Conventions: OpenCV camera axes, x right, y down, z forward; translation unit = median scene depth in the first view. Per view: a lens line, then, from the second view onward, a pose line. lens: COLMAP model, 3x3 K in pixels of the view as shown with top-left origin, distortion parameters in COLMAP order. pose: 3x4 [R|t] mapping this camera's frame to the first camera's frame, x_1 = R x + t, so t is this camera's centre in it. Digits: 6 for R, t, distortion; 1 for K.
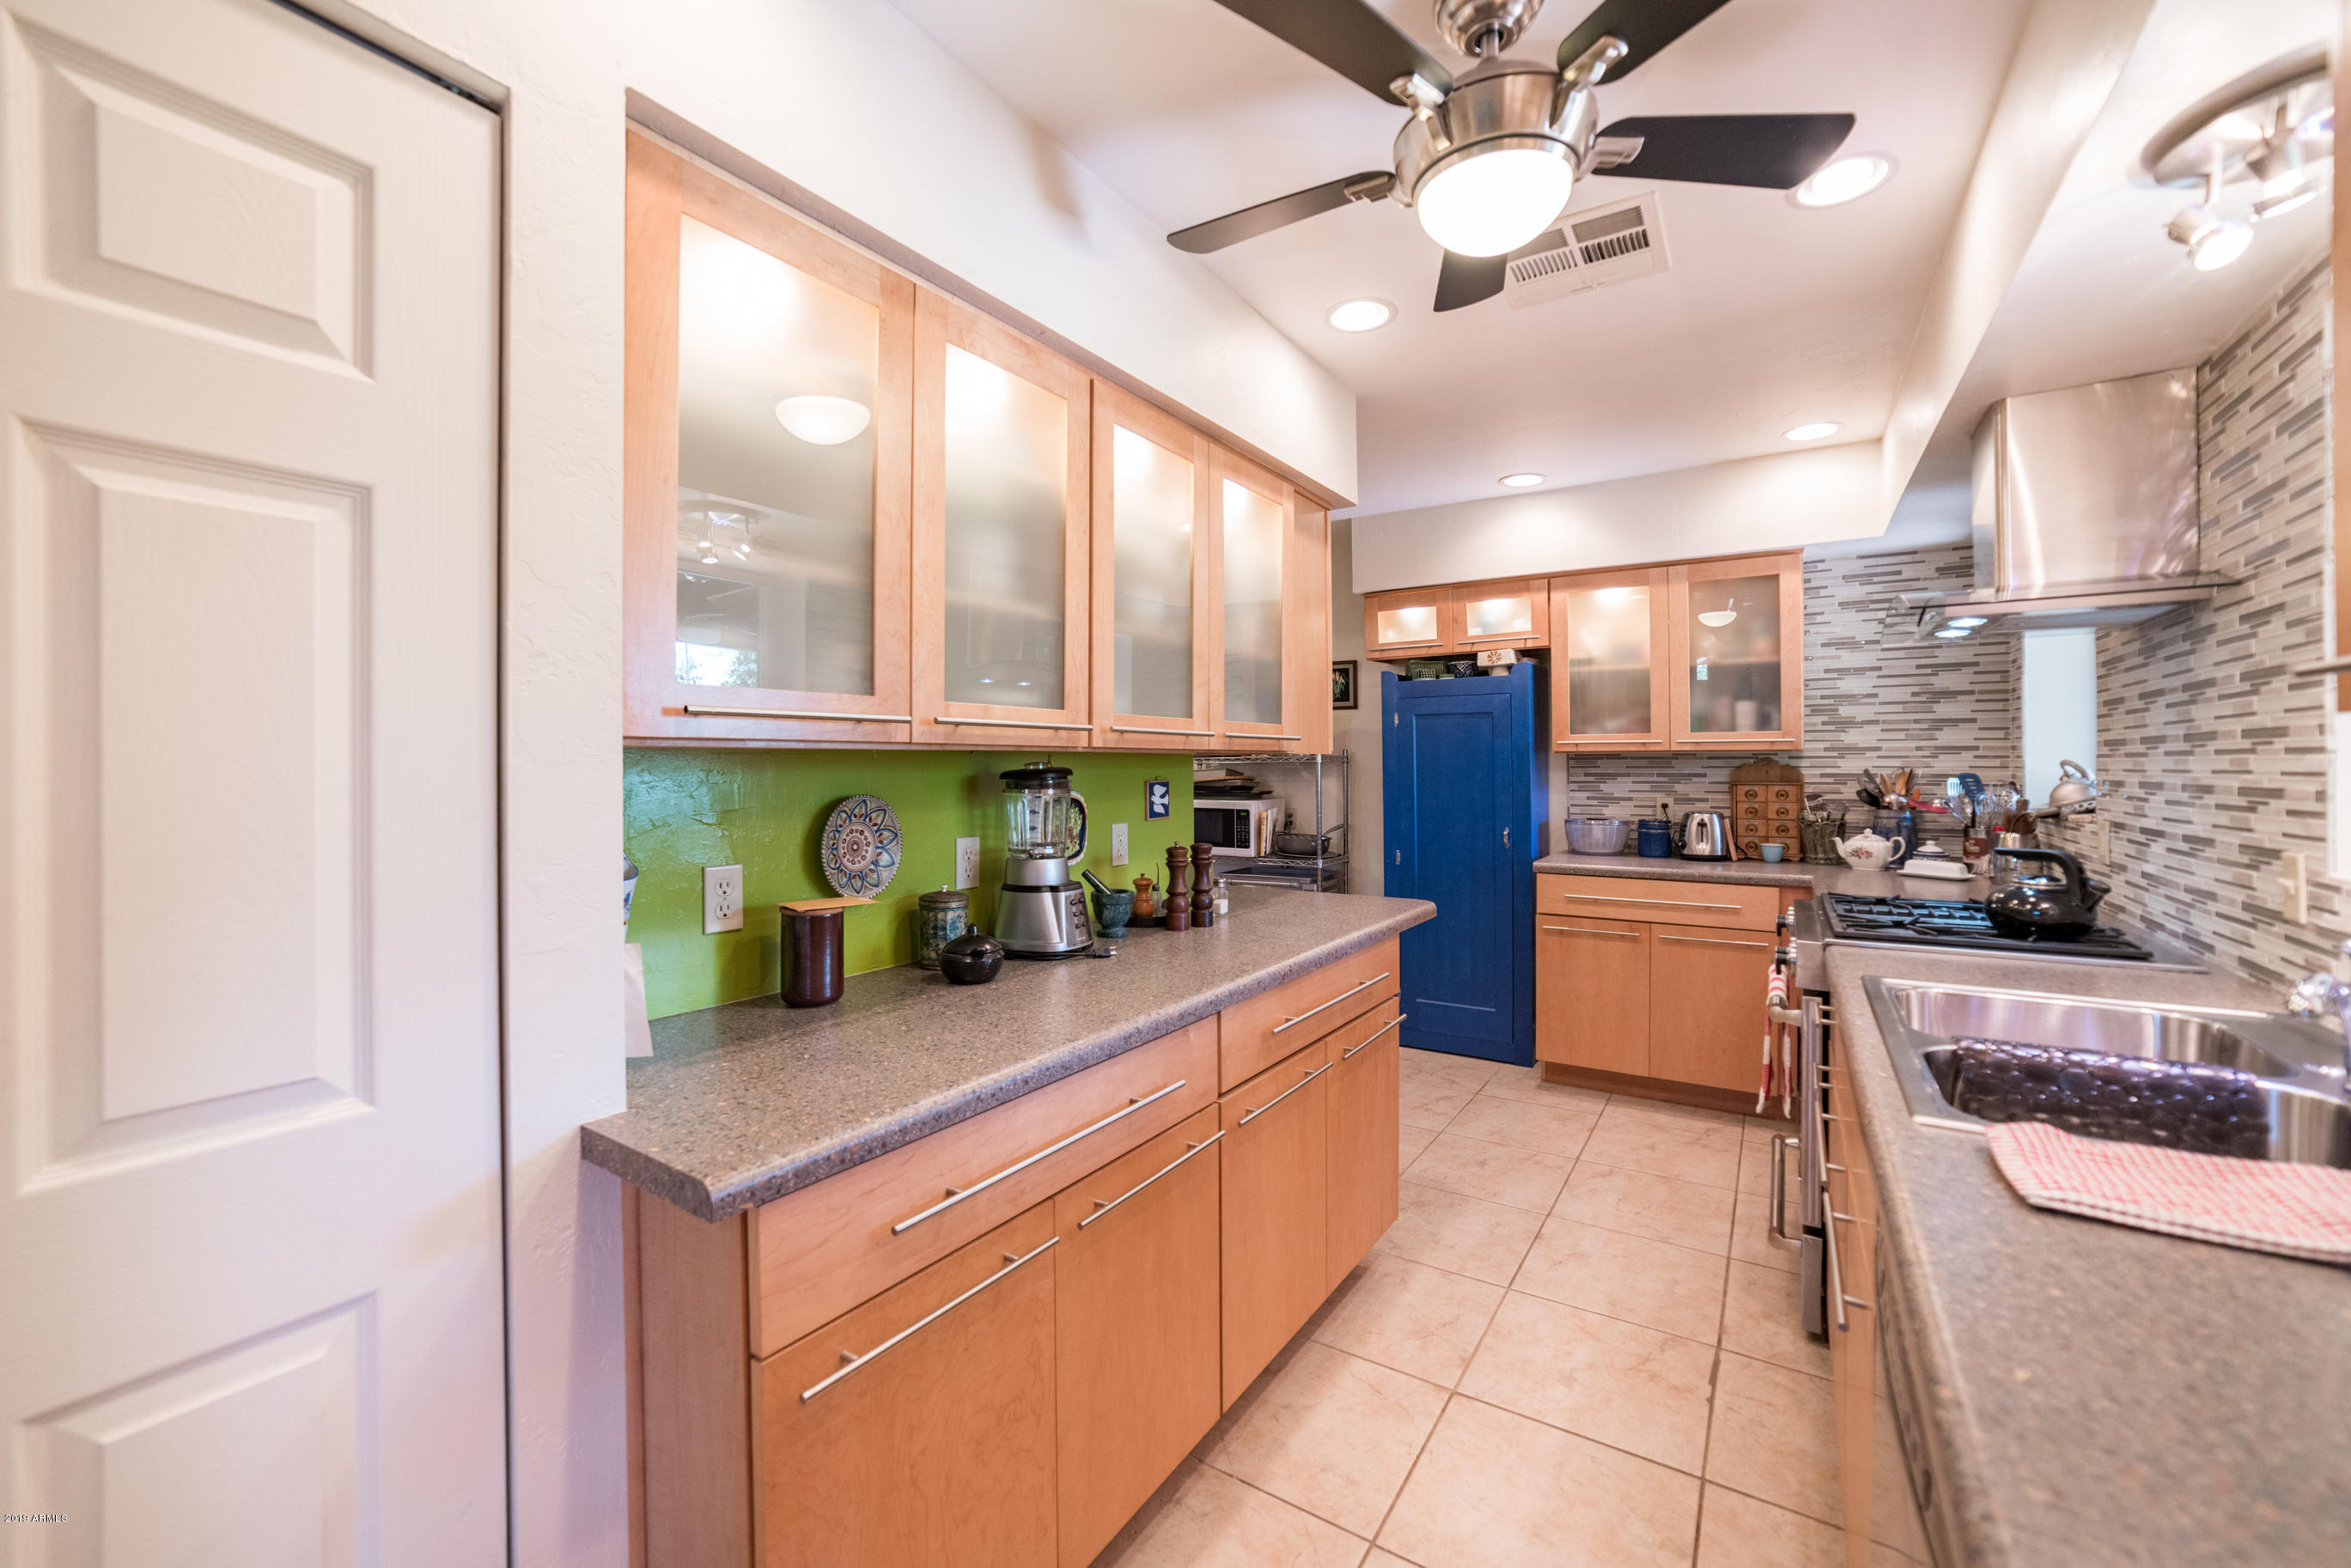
lens RADIAL K [[907.2, 0, 1184.4], [0, 907.2, 763.5], [0, 0, 1]] dist [-0.001475, -0.000021]
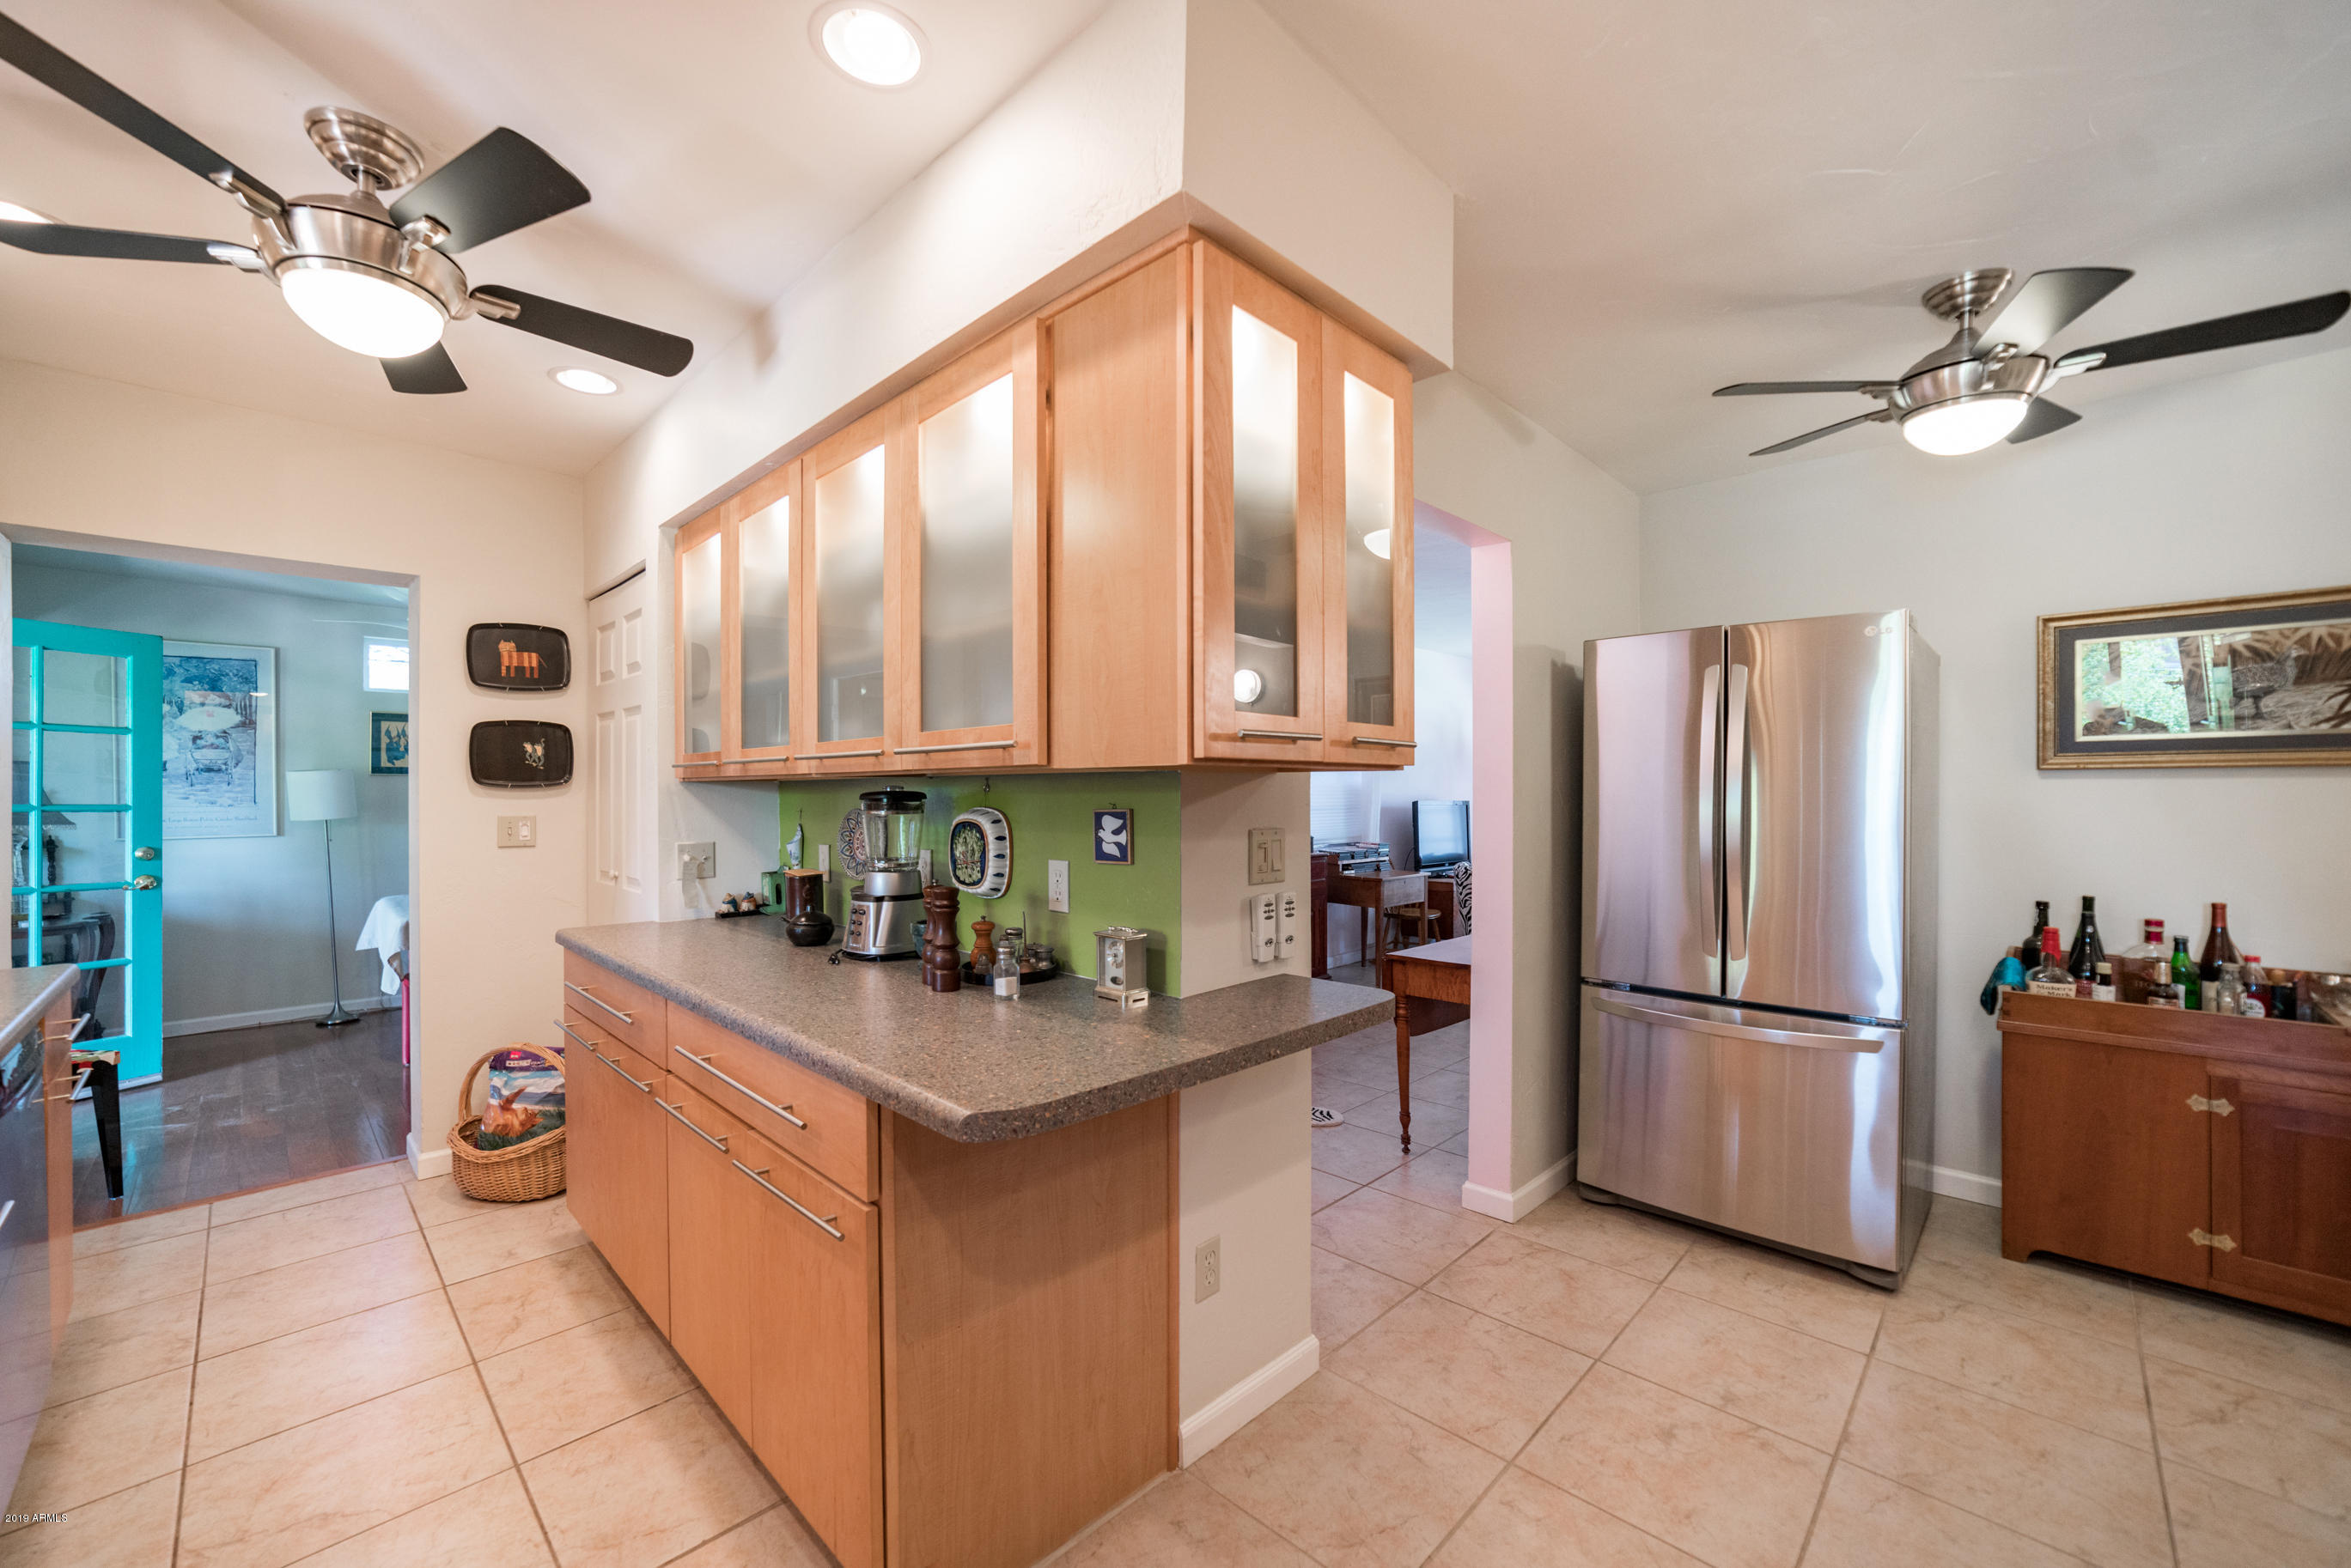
lens RADIAL K [[918.2, 0, 1173.6], [0, 918.2, 795.6], [0, 0, 1]] dist [-0.027931, 0.000388]
pose [[-0.185322, 0.004677, -0.982667, 0.684488], [-0.000073, 0.999989, 0.004773, 0.004040], [0.982678, 0.000956, -0.185320, 1.196800]]
